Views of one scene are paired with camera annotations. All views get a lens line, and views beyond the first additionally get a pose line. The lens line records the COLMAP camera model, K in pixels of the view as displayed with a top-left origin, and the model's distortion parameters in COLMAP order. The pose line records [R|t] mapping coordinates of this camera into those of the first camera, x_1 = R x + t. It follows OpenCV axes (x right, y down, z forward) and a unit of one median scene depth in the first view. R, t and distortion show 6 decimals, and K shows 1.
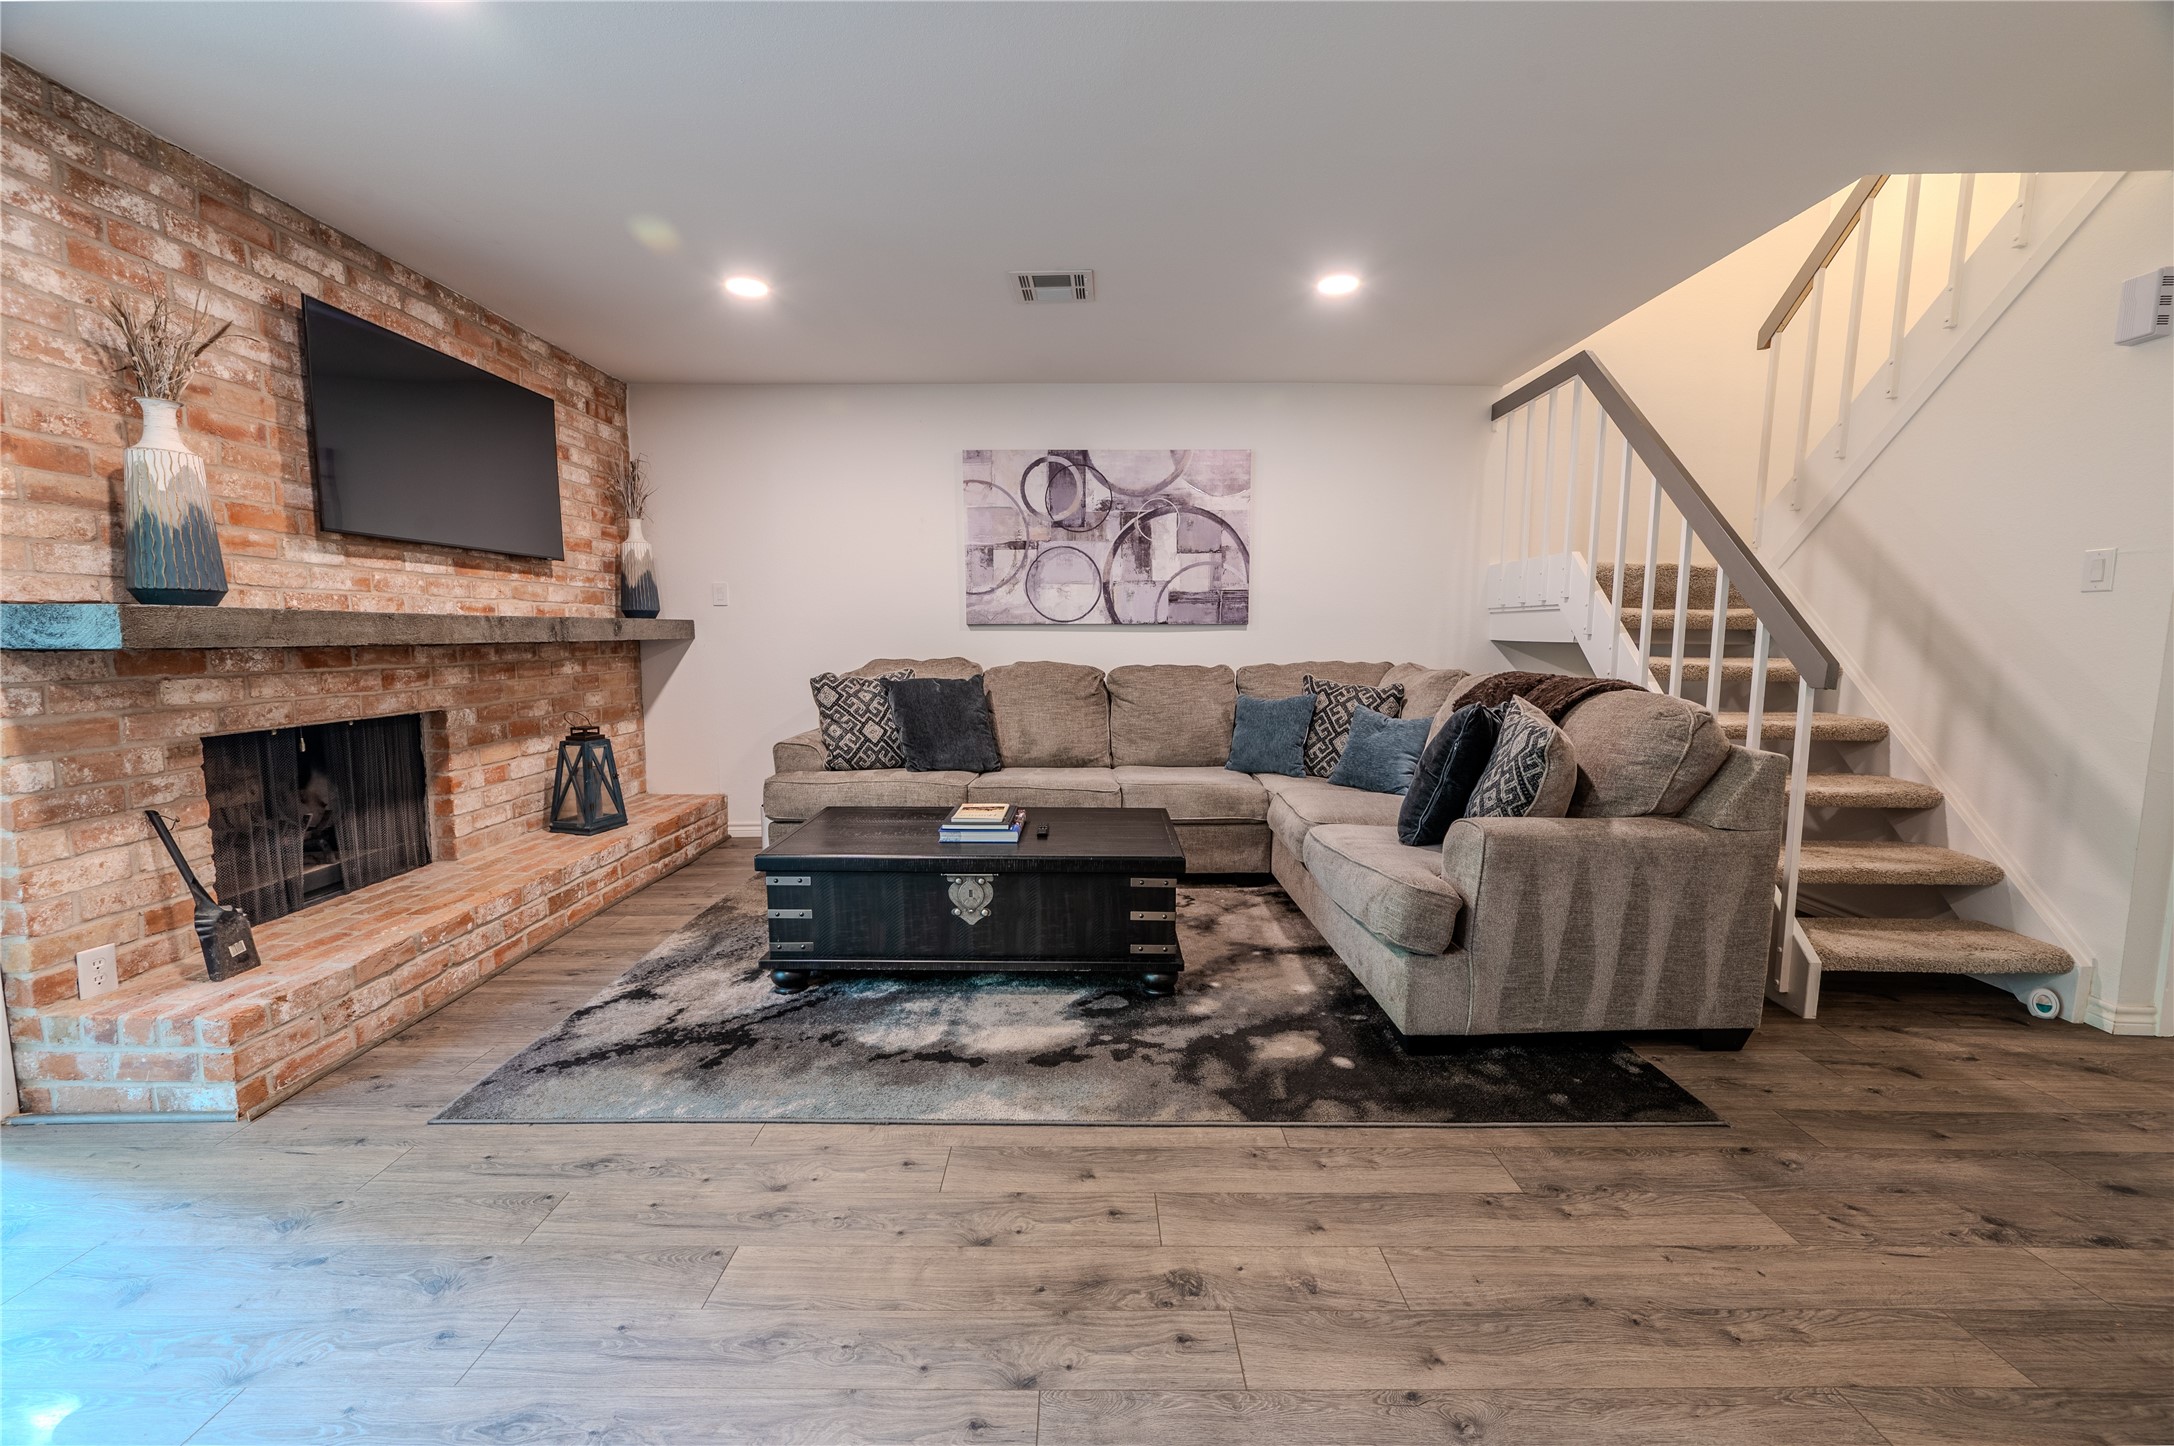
lens RADIAL K [[865.2, 0, 1087.0], [0, 865.2, 723.0], [0, 0, 1]] dist [0.001225, -0.000175]
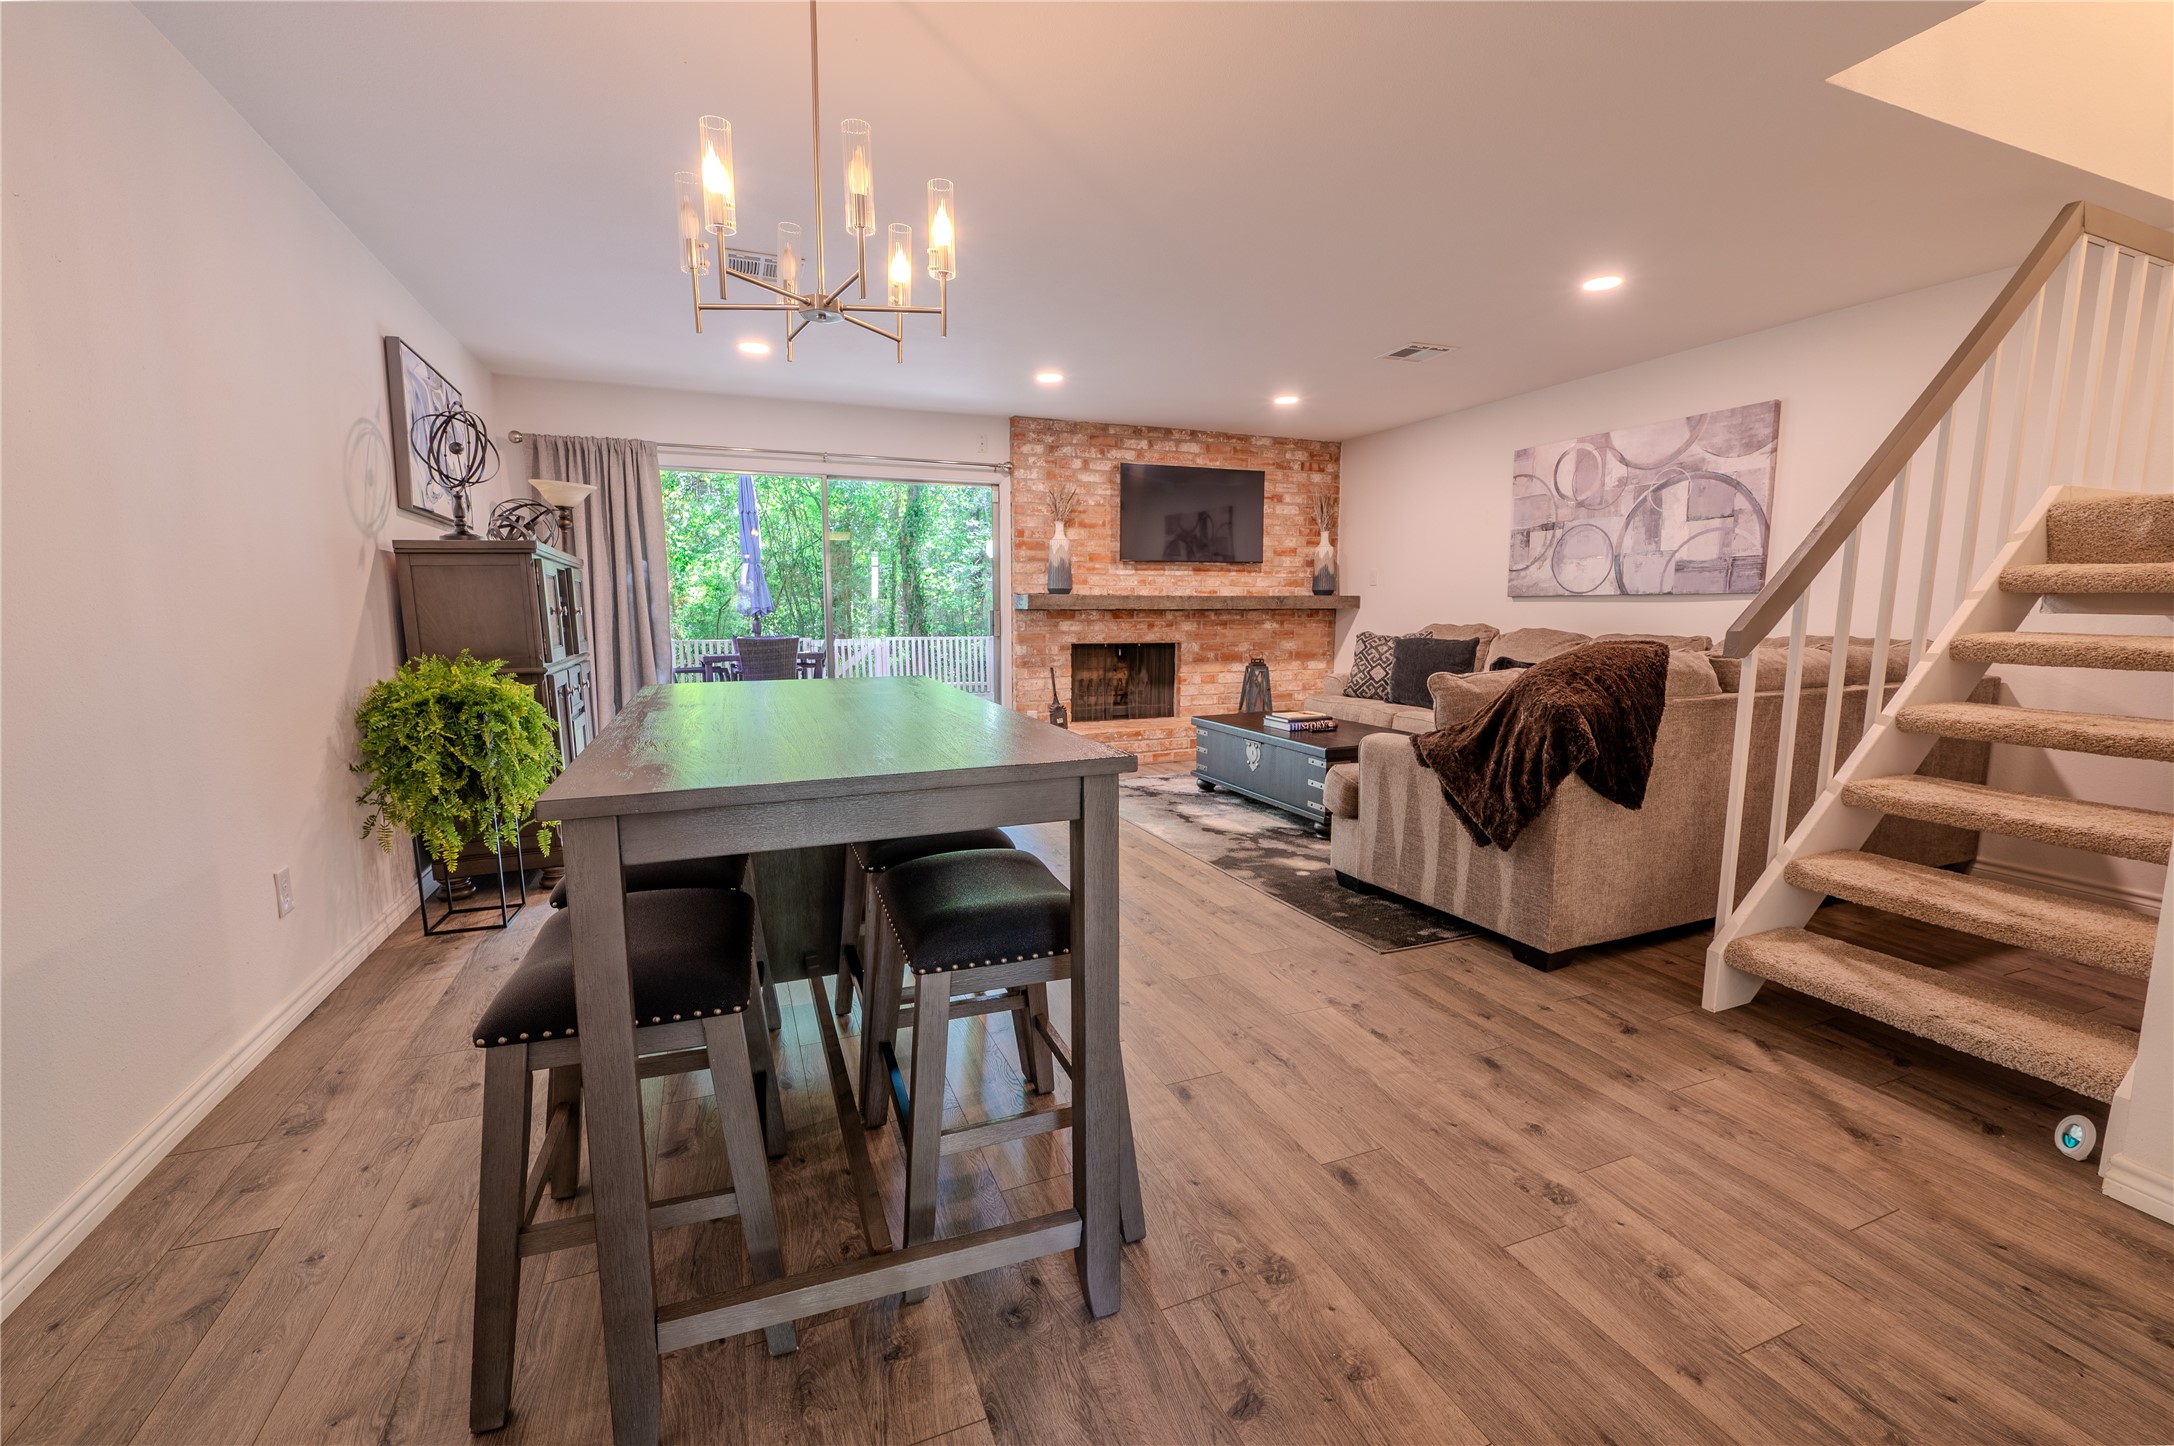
lens RADIAL K [[879.4, 0, 1087.0], [0, 879.4, 723.0], [0, 0, 1]] dist [-0.001401, -0.000084]
pose [[0.387240, 0.119995, -0.914137, 1.103366], [-0.095161, 0.991401, 0.089826, 0.008327], [0.917055, 0.052206, 0.395329, -0.010159]]
